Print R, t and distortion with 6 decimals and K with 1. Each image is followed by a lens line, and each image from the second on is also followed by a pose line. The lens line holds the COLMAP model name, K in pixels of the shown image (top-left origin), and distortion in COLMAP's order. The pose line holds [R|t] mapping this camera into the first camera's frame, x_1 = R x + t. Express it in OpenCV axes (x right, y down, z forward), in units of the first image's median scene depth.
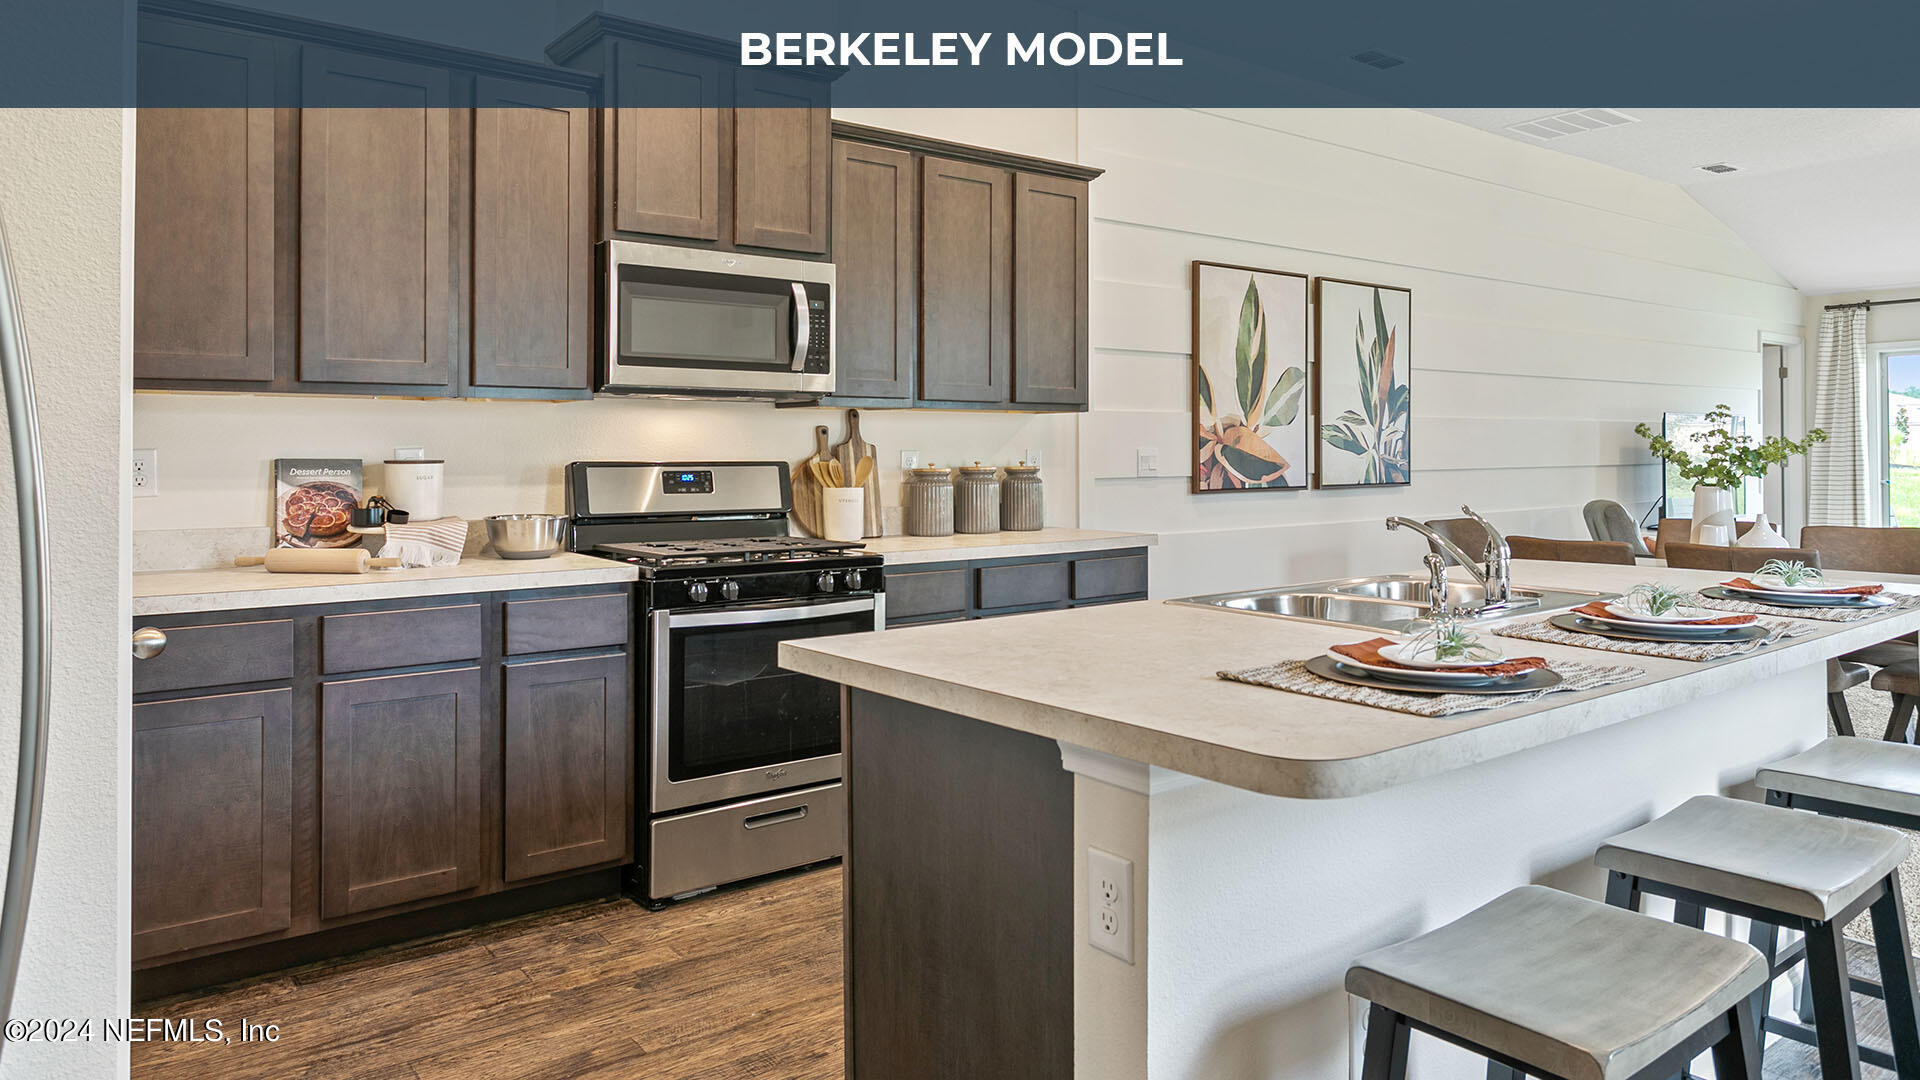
lens RADIAL K [[1210.4, 0, 959.5], [0, 1210.4, 538.6], [0, 0, 1]] dist [-0.002614, -0.001190]
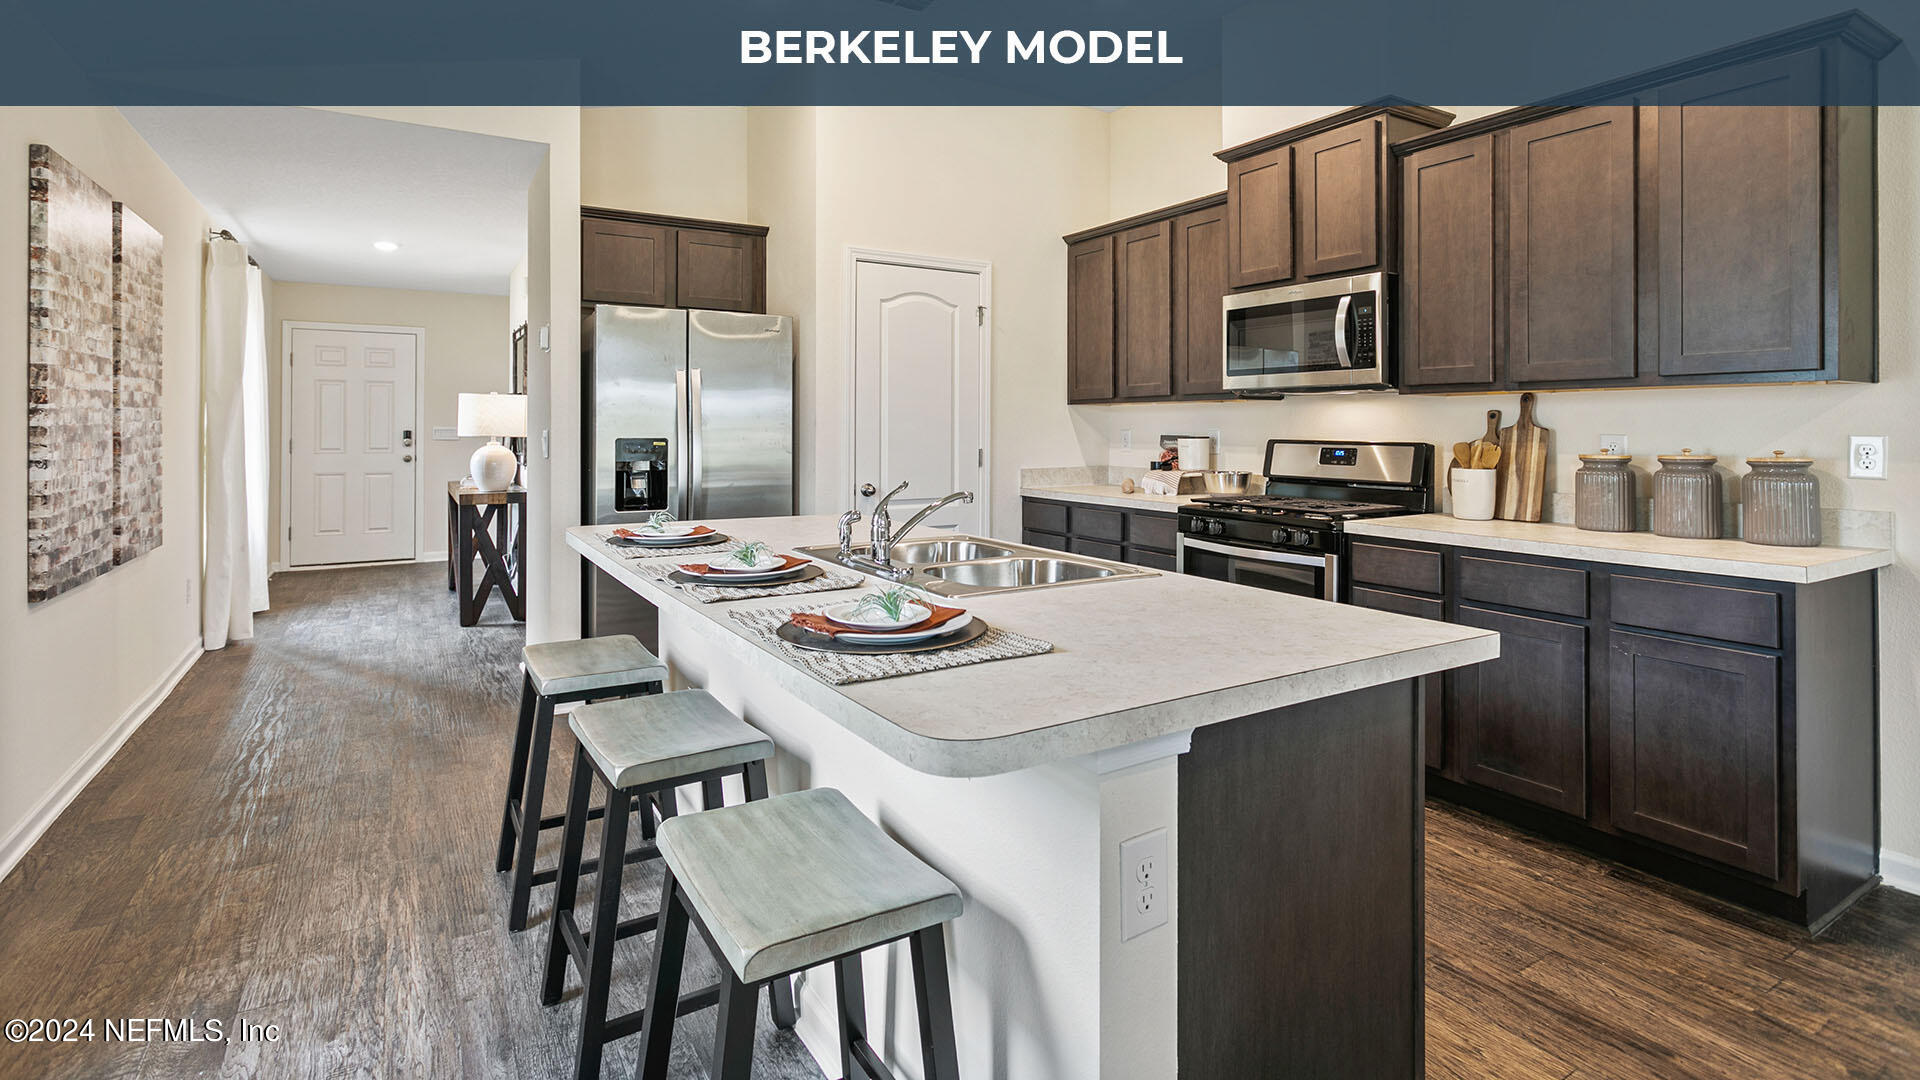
lens RADIAL K [[926.4, 0, 959.8], [0, 926.4, 540.0], [0, 0, 1]] dist [0.000469, 0.000102]
pose [[-0.107394, 0.125530, -0.986260, 0.746698], [-0.071016, 0.988495, 0.133547, -0.056061], [0.991677, 0.084382, -0.097244, 0.624913]]
